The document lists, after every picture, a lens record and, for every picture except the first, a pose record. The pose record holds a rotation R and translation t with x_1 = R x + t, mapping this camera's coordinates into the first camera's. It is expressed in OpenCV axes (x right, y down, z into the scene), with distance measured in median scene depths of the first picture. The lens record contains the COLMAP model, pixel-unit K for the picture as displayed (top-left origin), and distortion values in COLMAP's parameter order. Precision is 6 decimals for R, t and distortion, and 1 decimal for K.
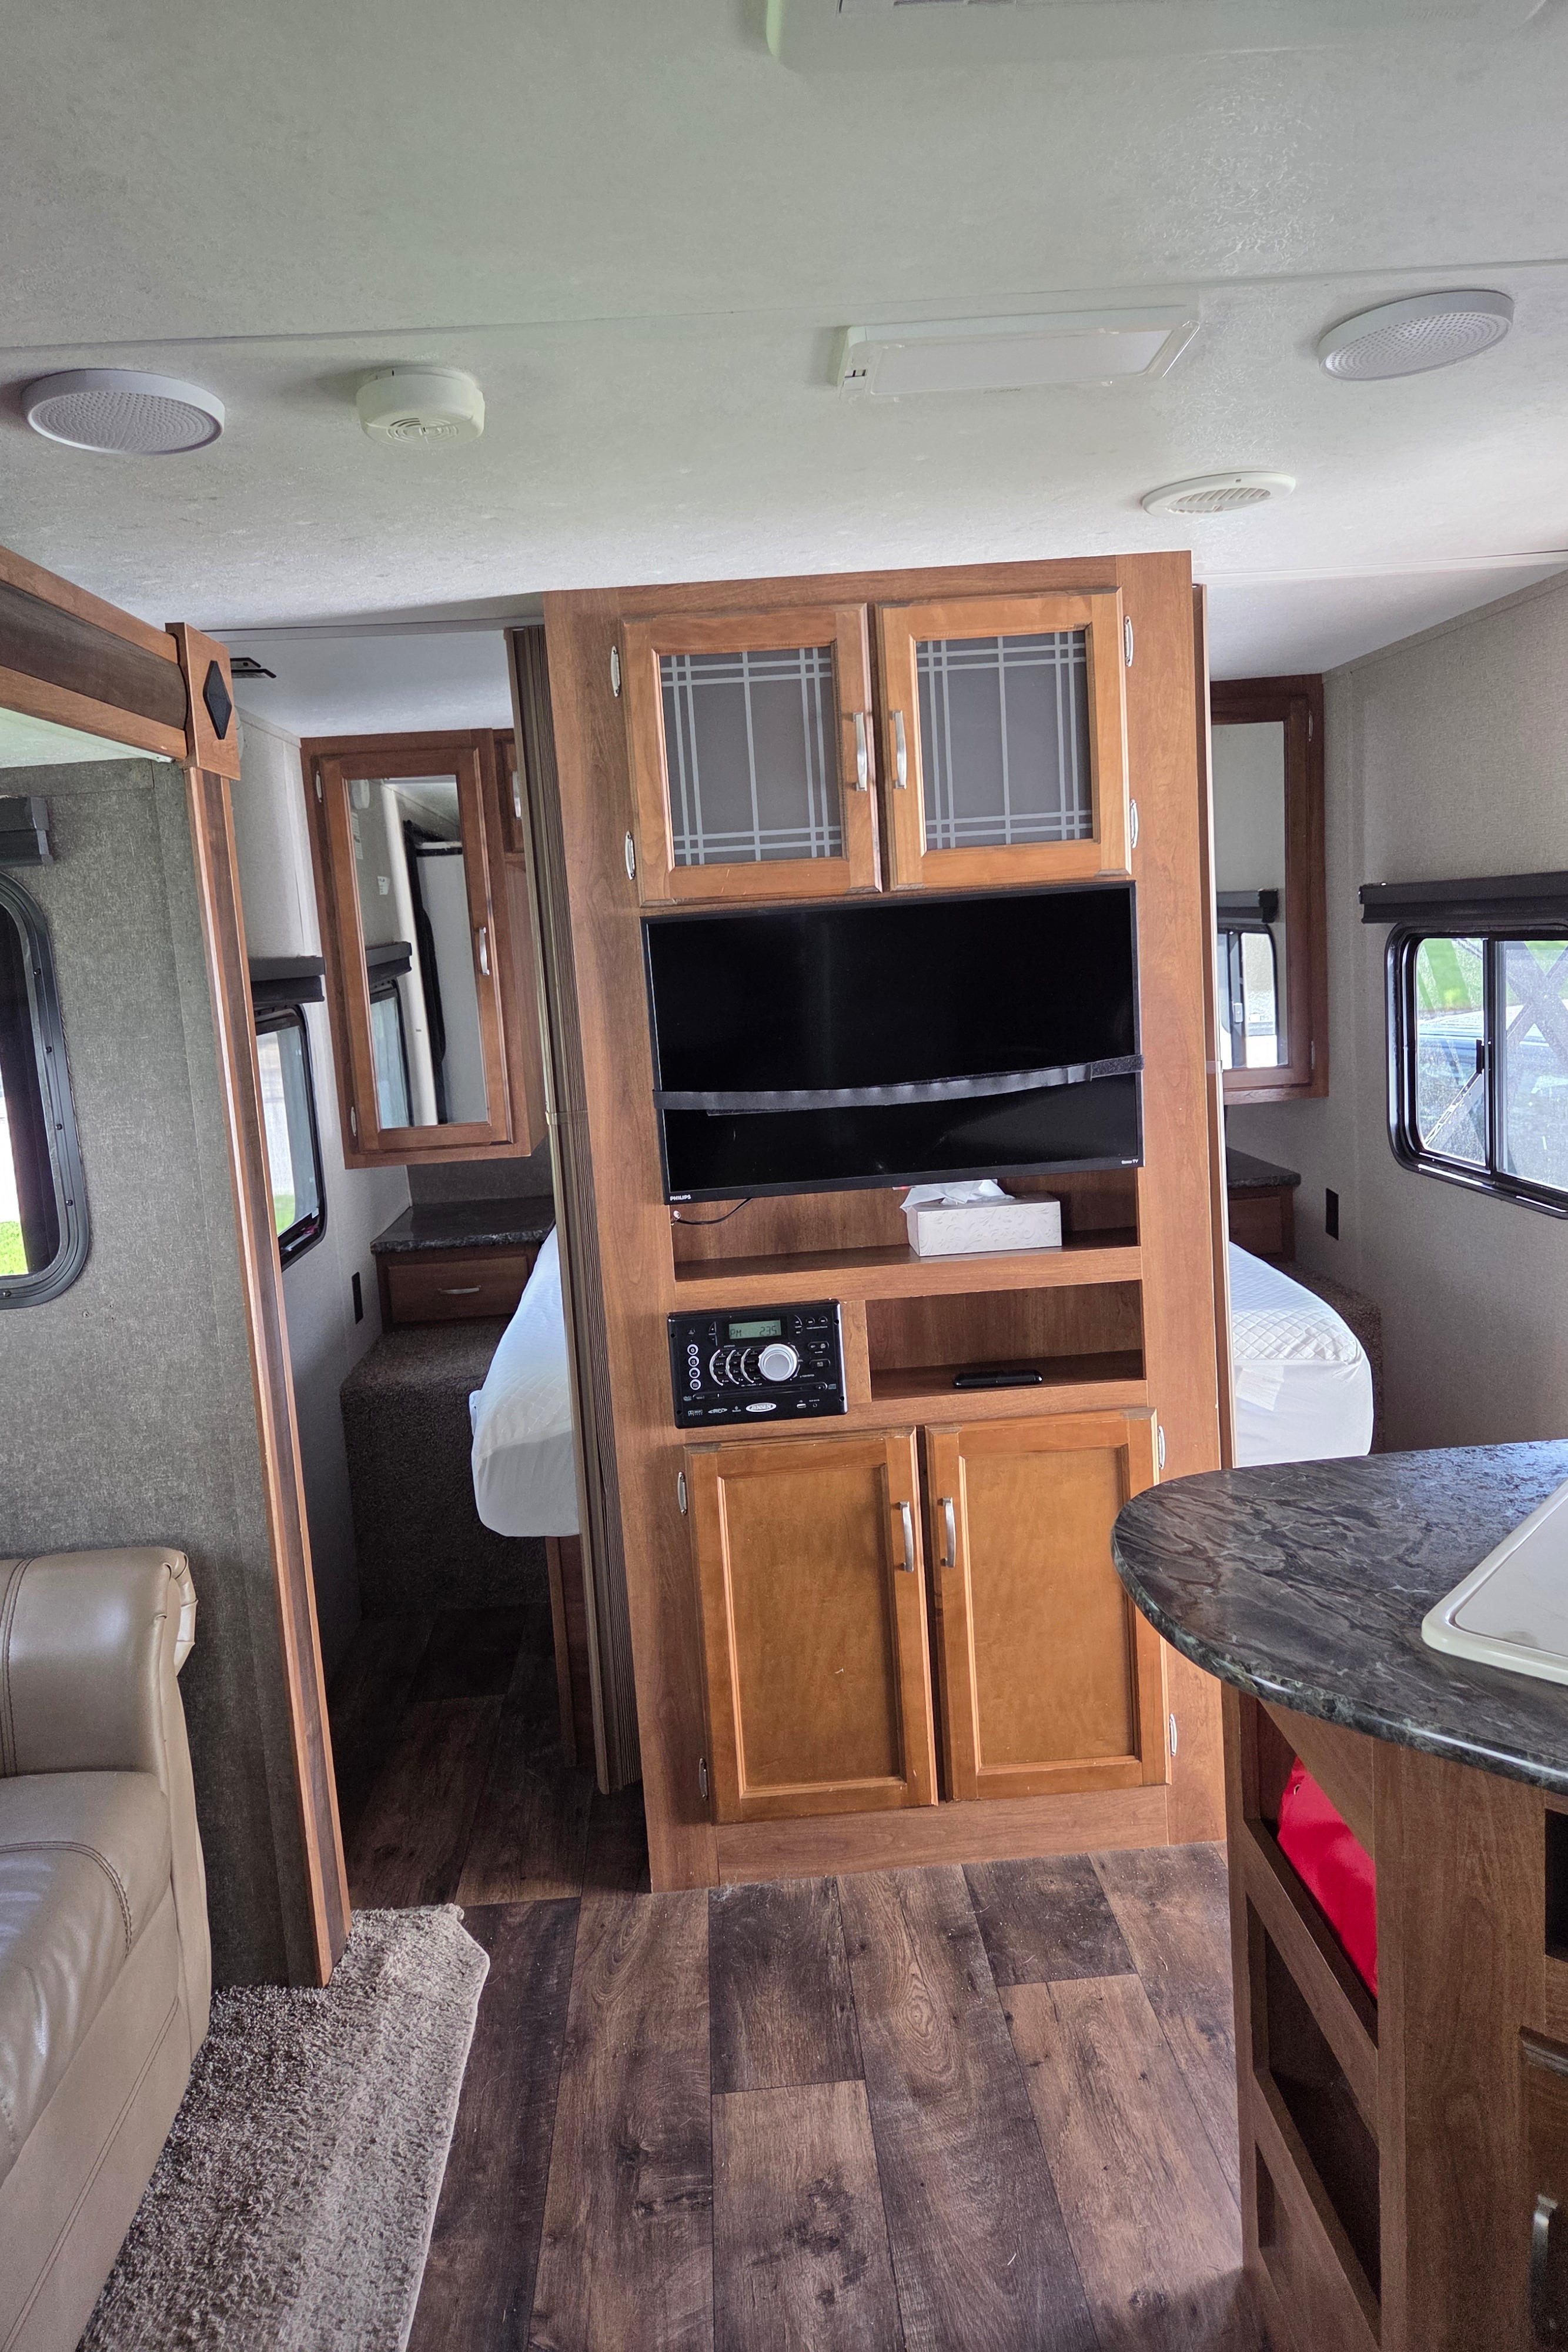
lens RADIAL K [[1619.4, 0, 774.0], [0, 1619.4, 1166.5], [0, 0, 1]] dist [0.053406, -0.021237]
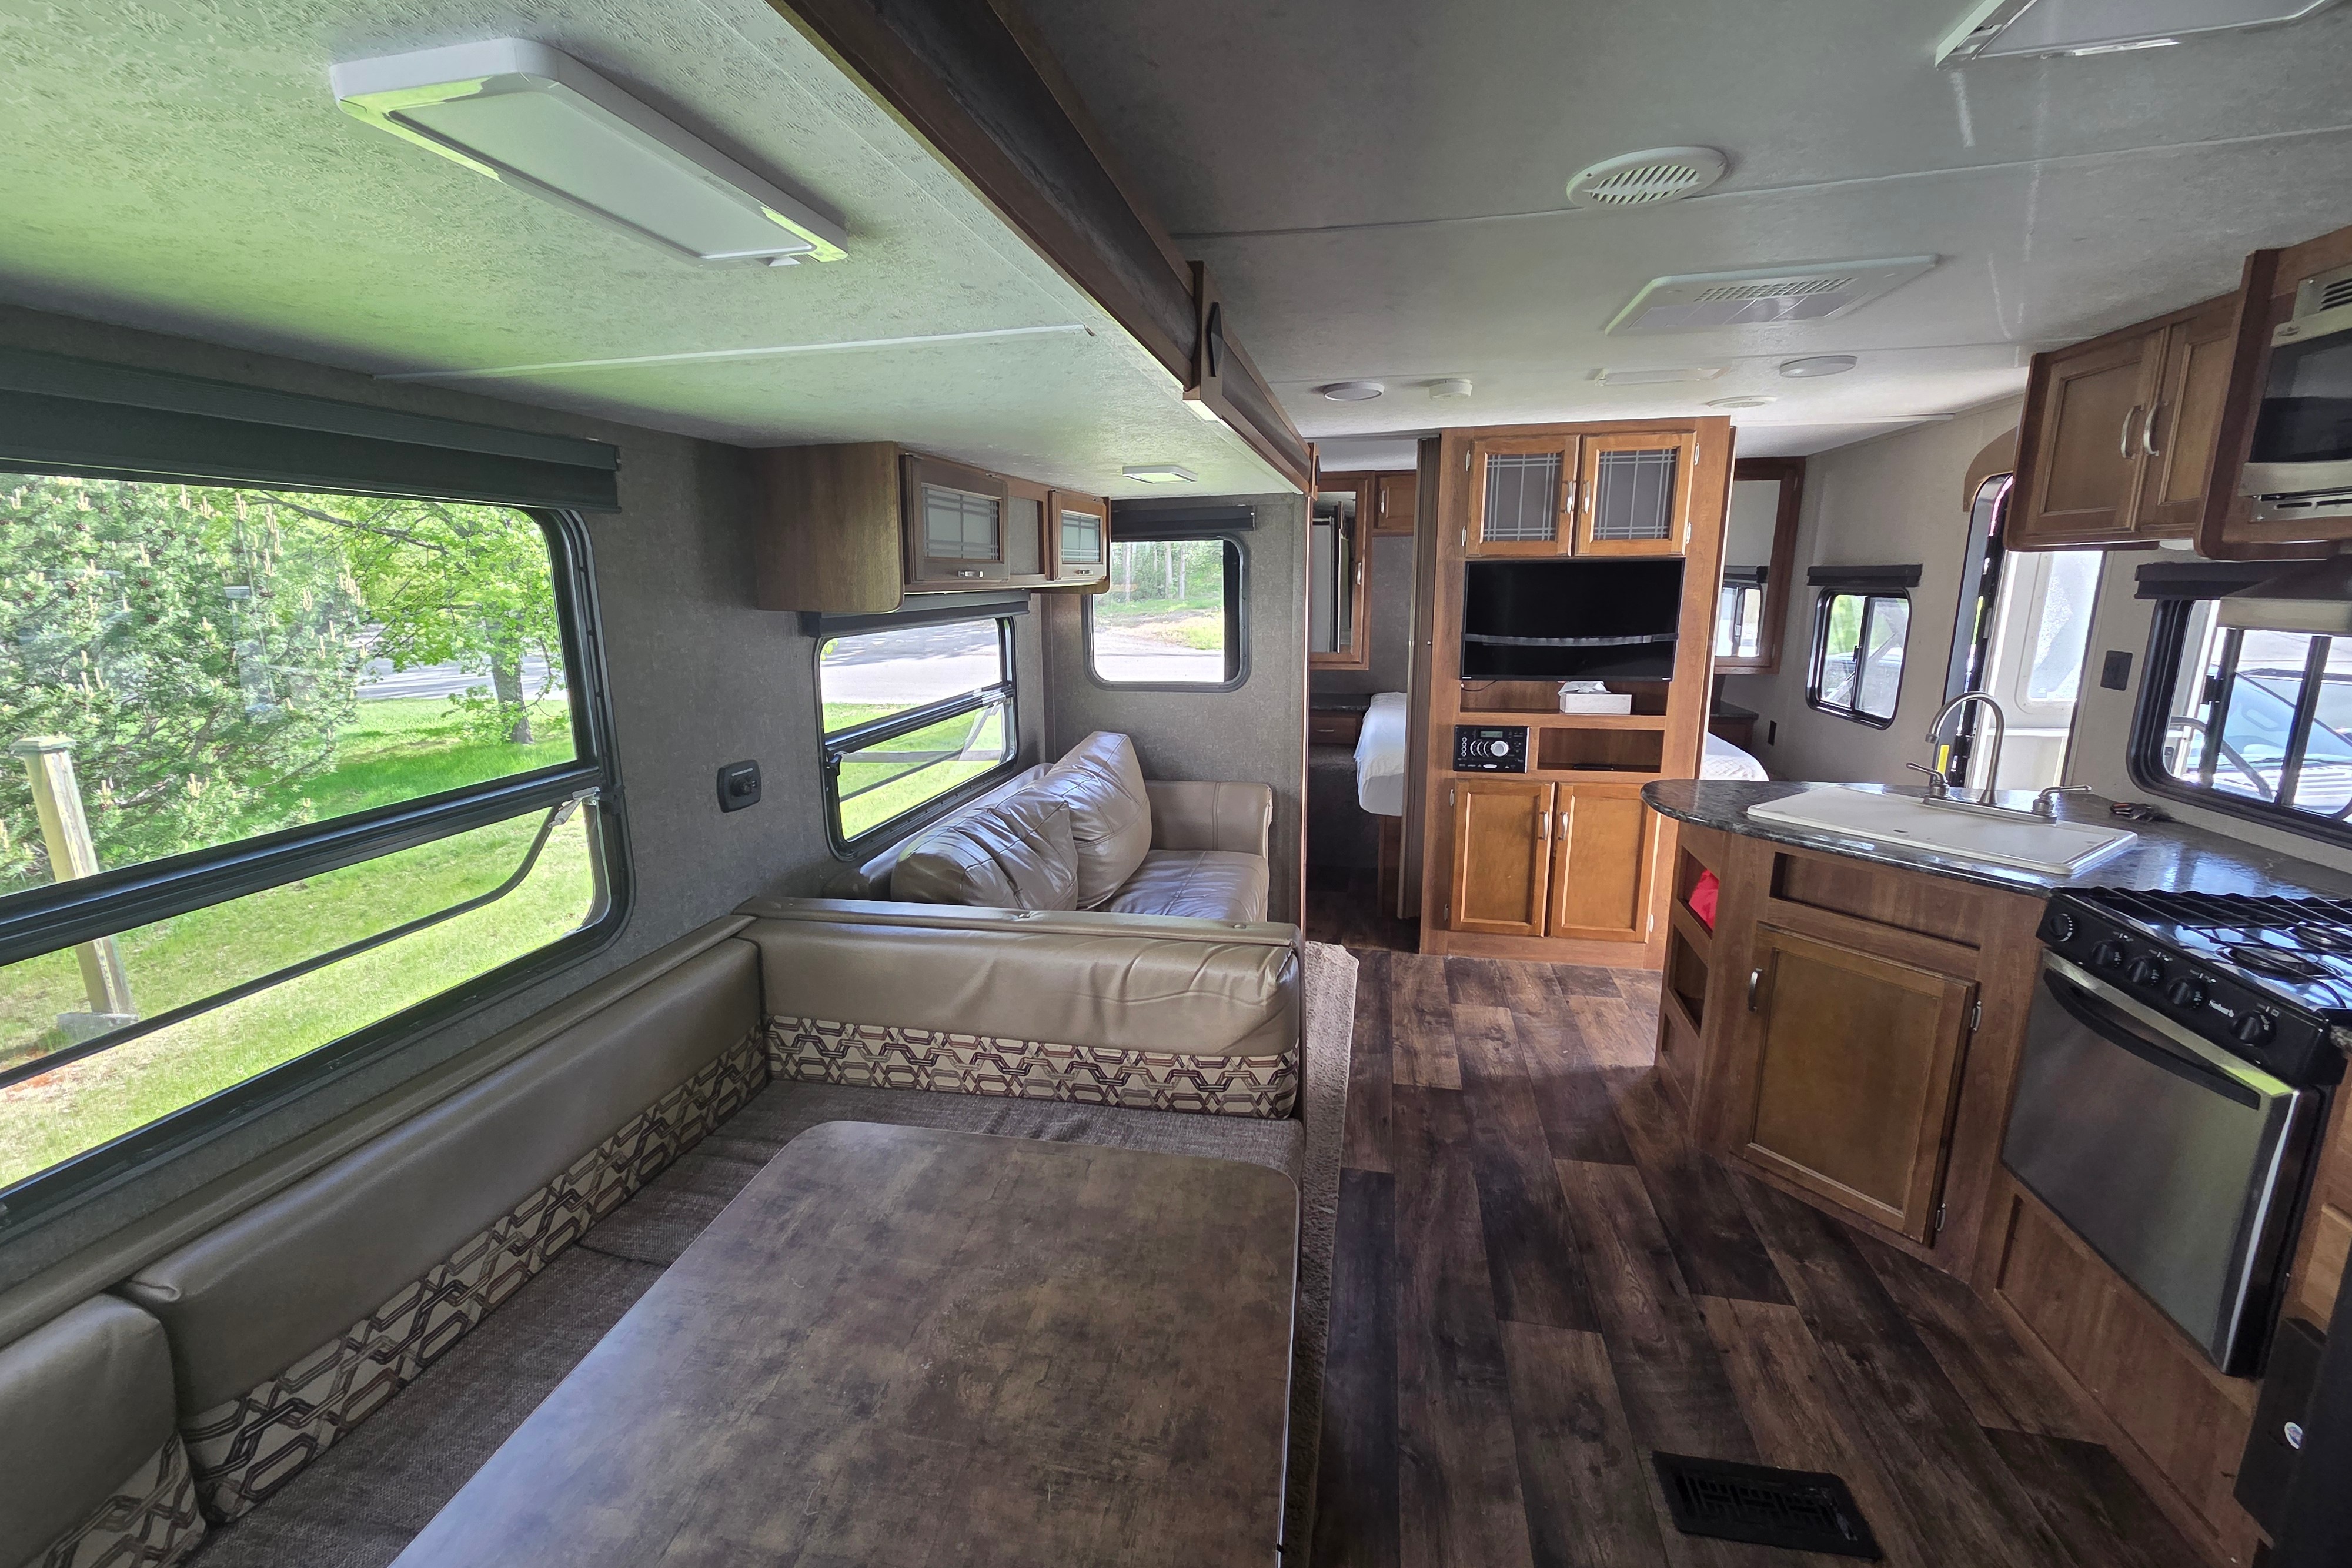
lens RADIAL K [[969.1, 0, 1181.5], [0, 969.1, 791.8], [0, 0, 1]] dist [0.003610, 0.000385]
pose [[0.965572, 0.112372, -0.234611, -0.111738], [-0.092624, 0.991292, 0.093598, 0.093793], [0.243086, -0.068645, 0.967573, -0.546134]]
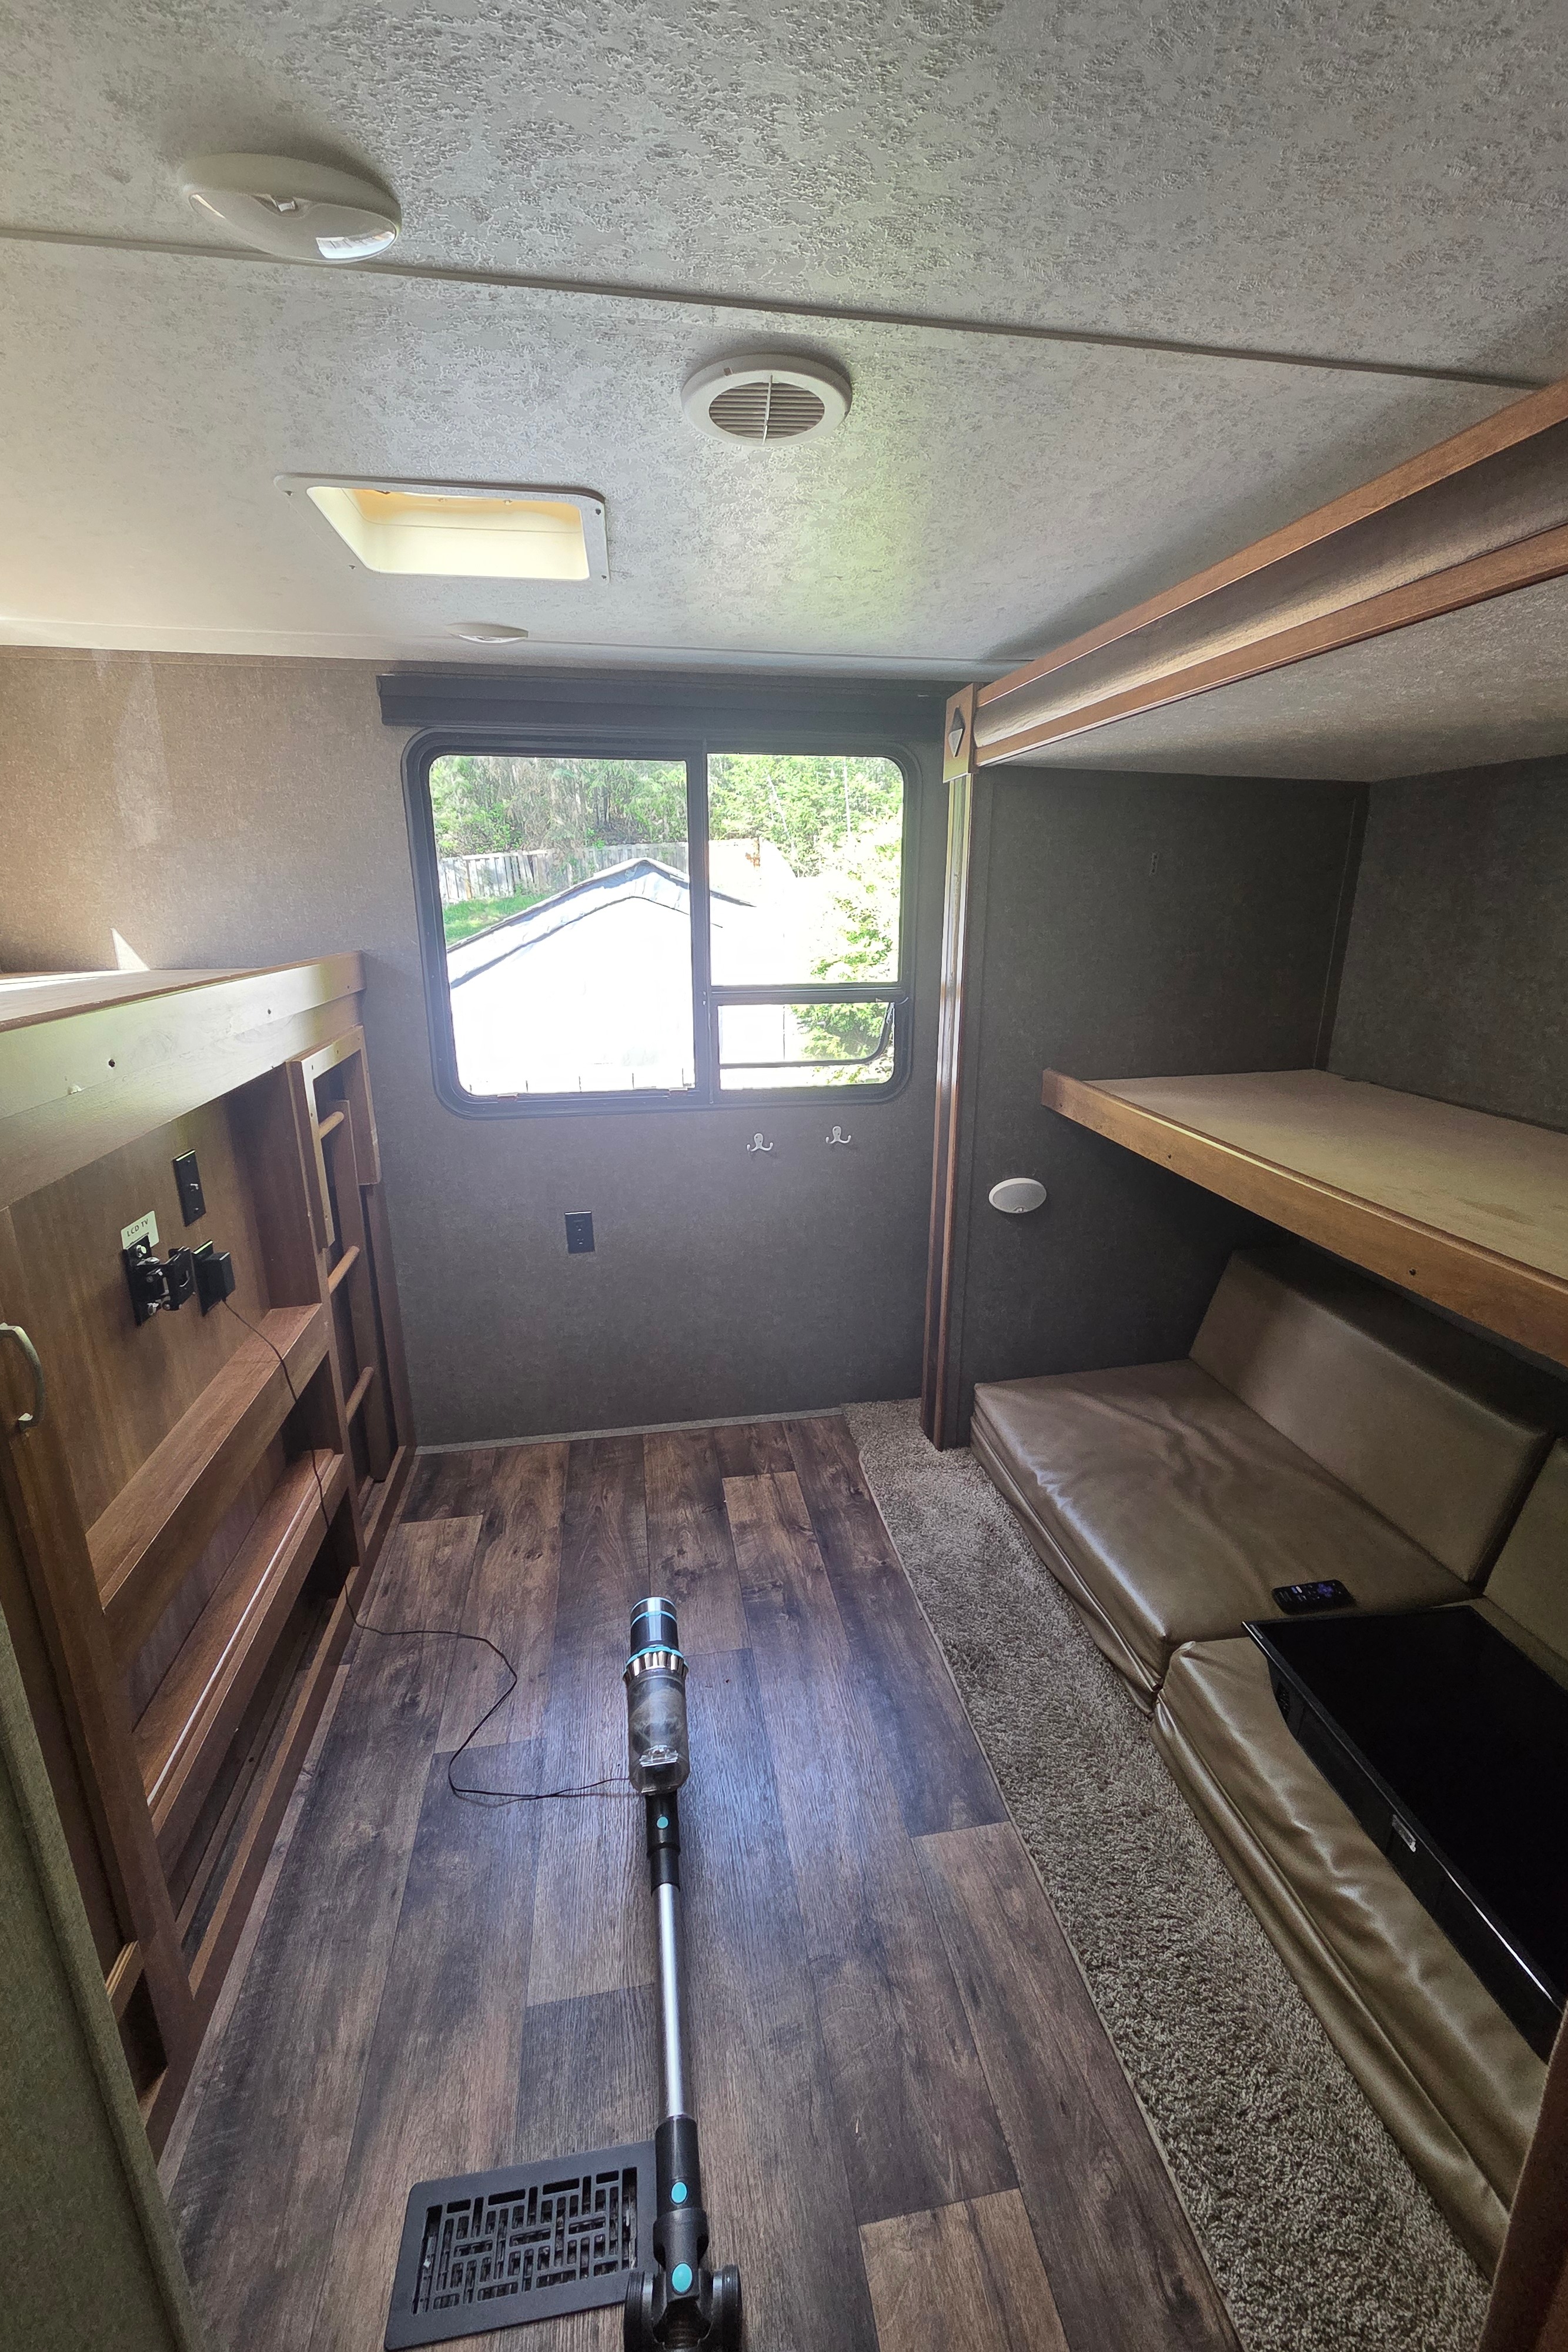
lens RADIAL K [[969.1, 0, 782.7], [0, 969.1, 1171.0], [0, 0, 1]] dist [0.003610, 0.000385]
pose [[-0.991064, 0.100529, -0.087665, -0.027872], [0.053881, 0.902960, 0.426333, -0.217714], [0.122017, 0.417800, -0.900308, 1.425139]]
